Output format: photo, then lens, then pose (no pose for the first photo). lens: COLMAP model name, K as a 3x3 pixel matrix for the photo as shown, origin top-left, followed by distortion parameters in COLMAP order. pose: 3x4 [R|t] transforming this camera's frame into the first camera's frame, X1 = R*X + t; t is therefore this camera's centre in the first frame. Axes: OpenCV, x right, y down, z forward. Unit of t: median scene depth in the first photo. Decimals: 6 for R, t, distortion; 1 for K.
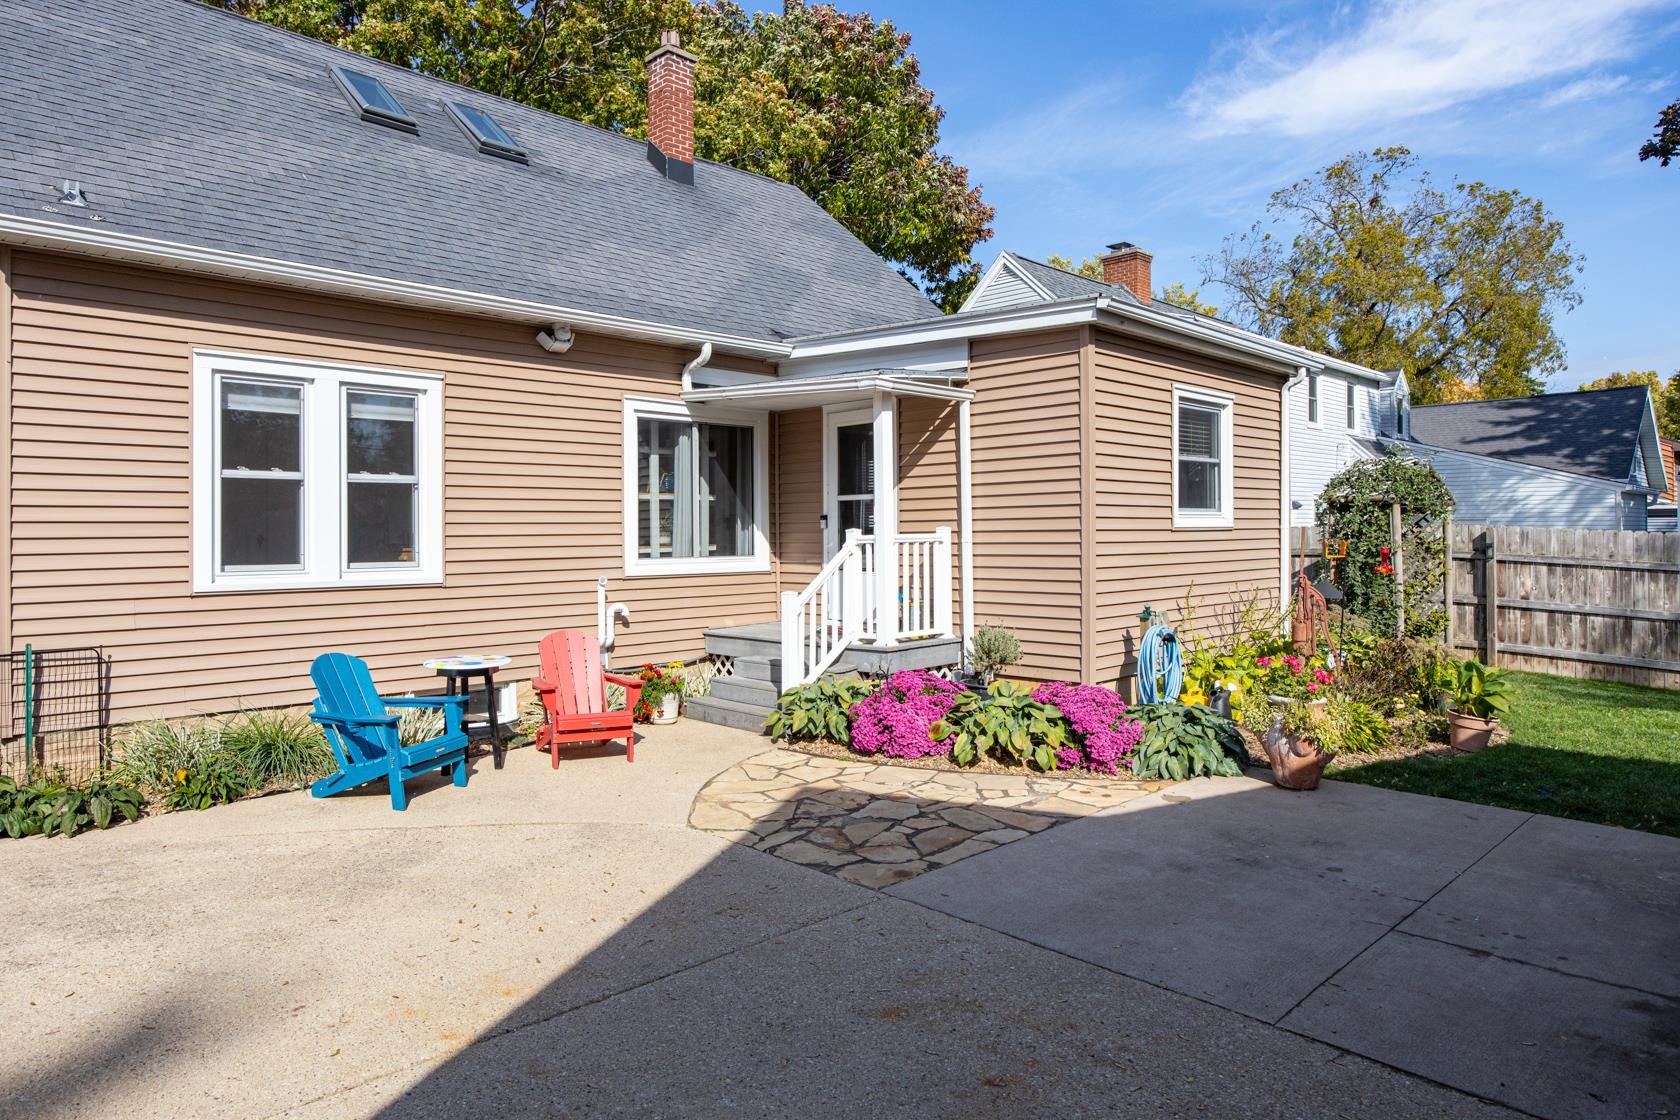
lens RADIAL K [[1054.1, 0, 827.8], [0, 1054.1, 558.2], [0, 0, 1]] dist [-0.008129, -0.000893]
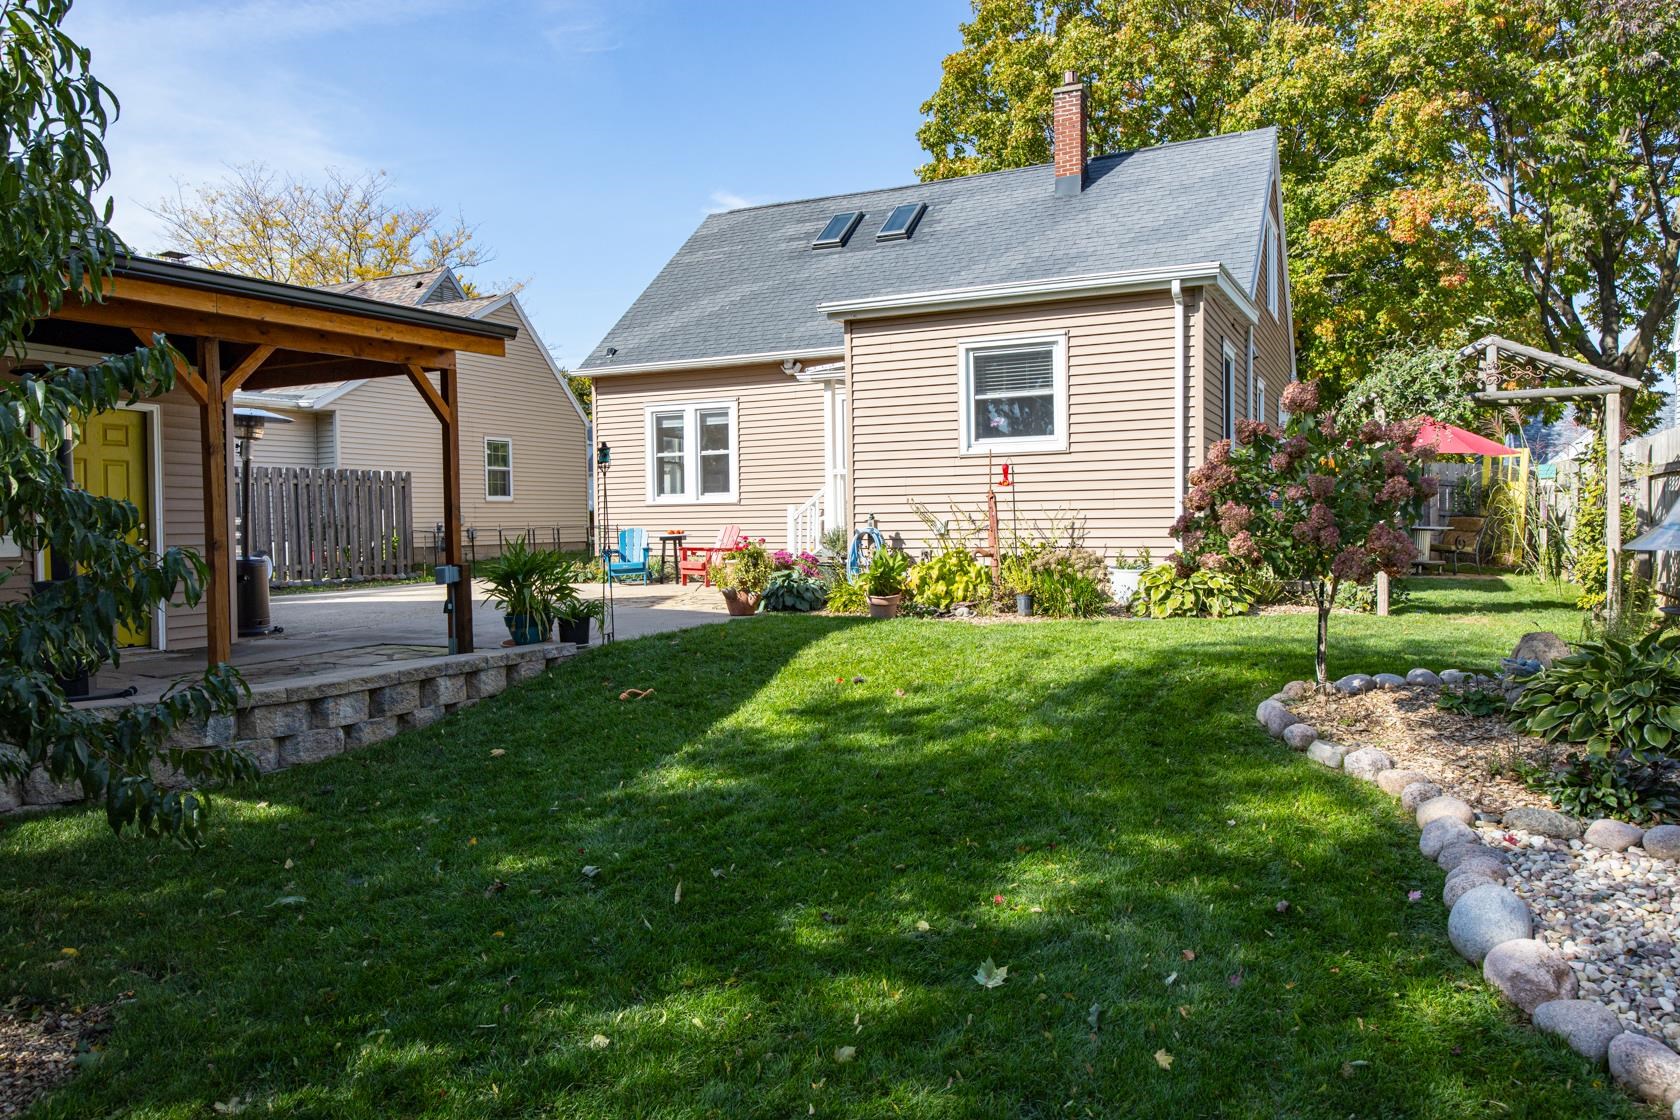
lens RADIAL K [[1184.7, 0, 840.1], [0, 1184.7, 559.4], [0, 0, 1]] dist [-0.003875, -0.000792]
pose [[0.339939, 0.029323, -0.939990, 1.813860], [-0.017022, 0.999542, 0.025025, 0.070593], [0.940293, 0.007494, 0.340282, 0.438910]]
